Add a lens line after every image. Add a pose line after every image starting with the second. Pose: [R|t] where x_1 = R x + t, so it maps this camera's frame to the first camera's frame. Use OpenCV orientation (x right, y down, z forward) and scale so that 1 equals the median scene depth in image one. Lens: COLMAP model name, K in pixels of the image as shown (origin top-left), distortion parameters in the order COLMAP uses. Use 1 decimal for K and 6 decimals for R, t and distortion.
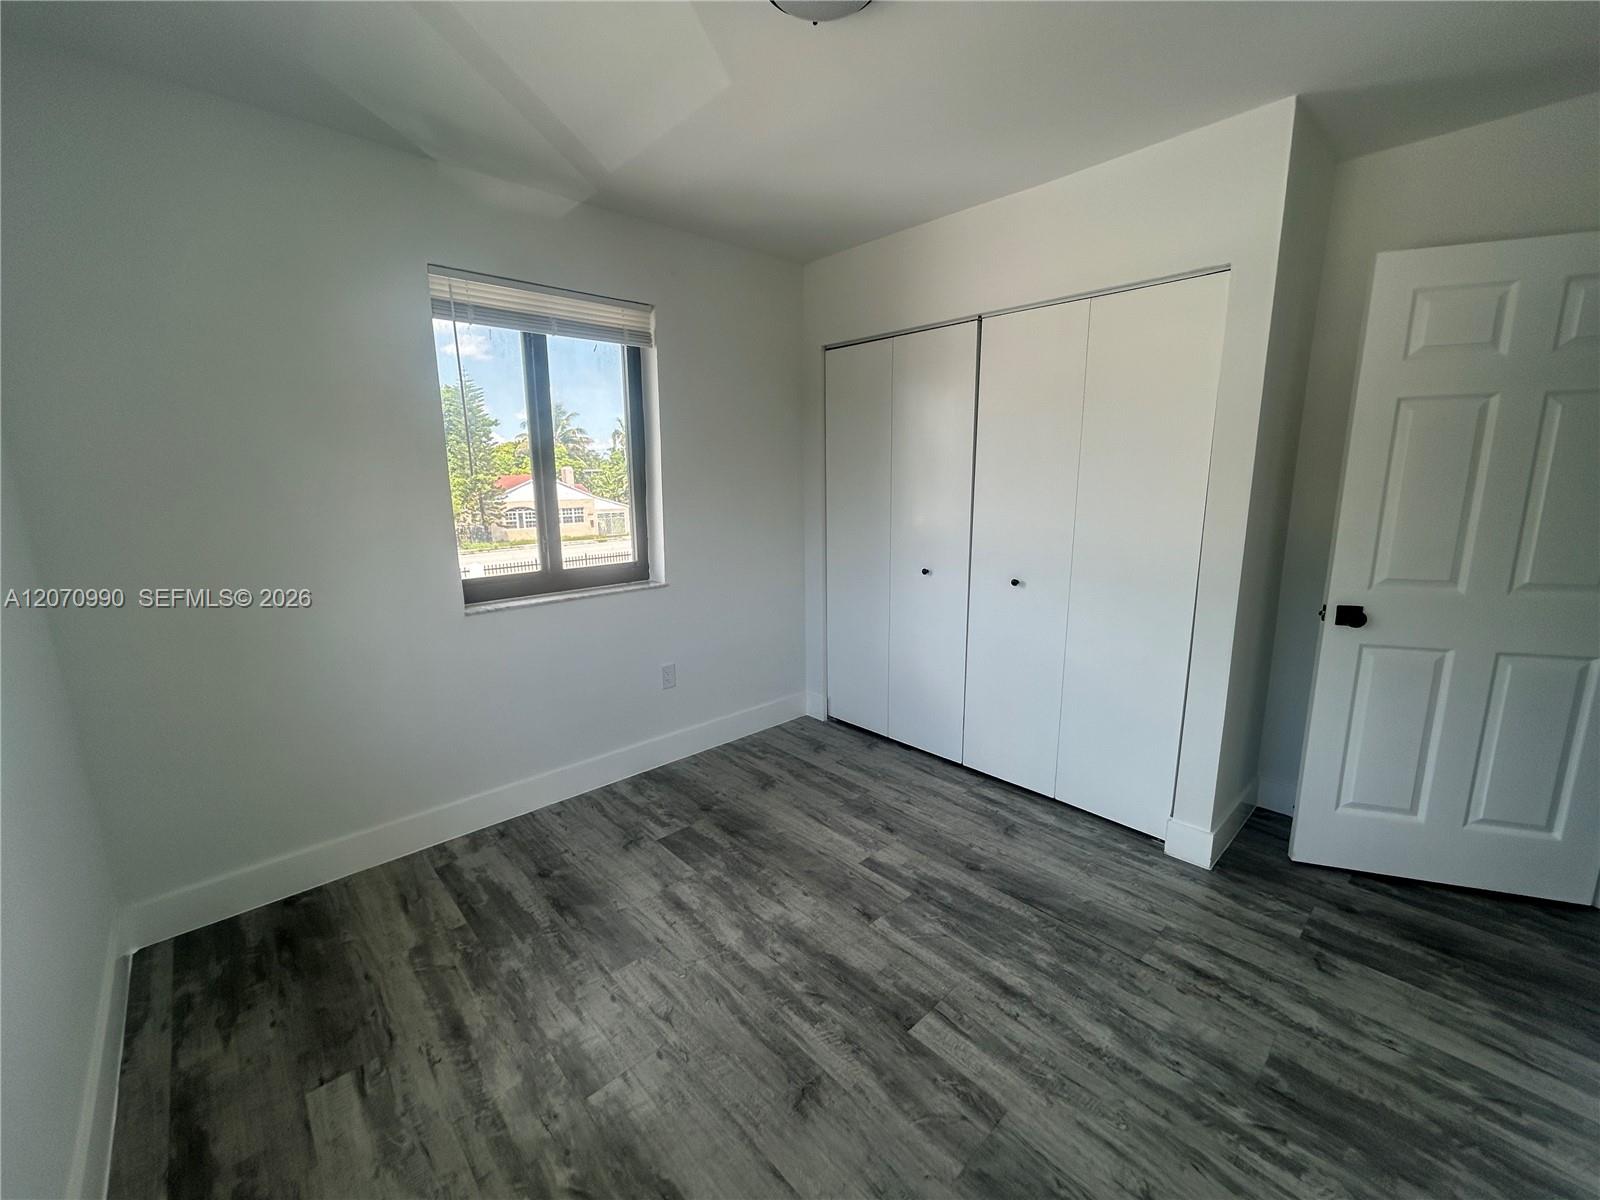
lens RADIAL K [[652.3, 0, 802.9], [0, 652.3, 596.8], [0, 0, 1]] dist [-0.003825, 0.003618]
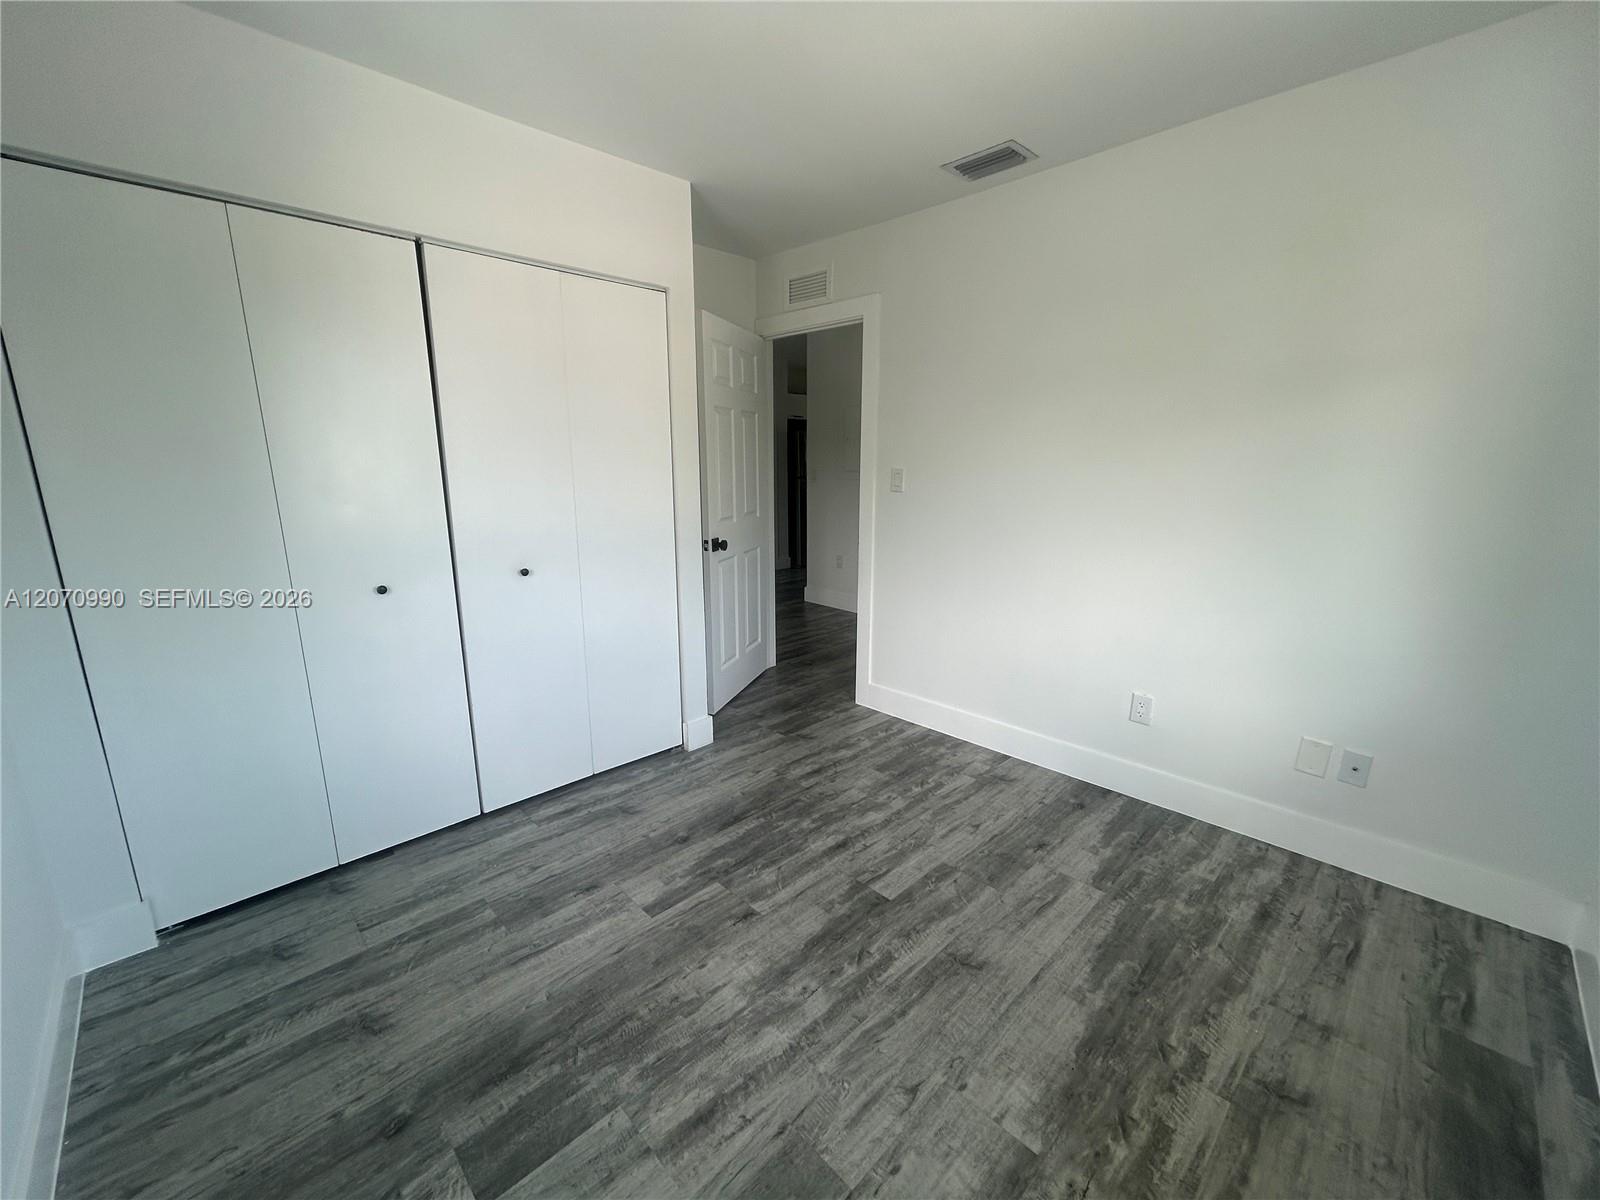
lens RADIAL K [[652.3, 0, 797.7], [0, 652.3, 595.7], [0, 0, 1]] dist [-0.003825, 0.003618]
pose [[-0.021598, -0.199083, 0.979745, -0.779414], [0.188218, 0.961641, 0.199553, -0.137629], [-0.981890, 0.188716, 0.016701, 0.877750]]
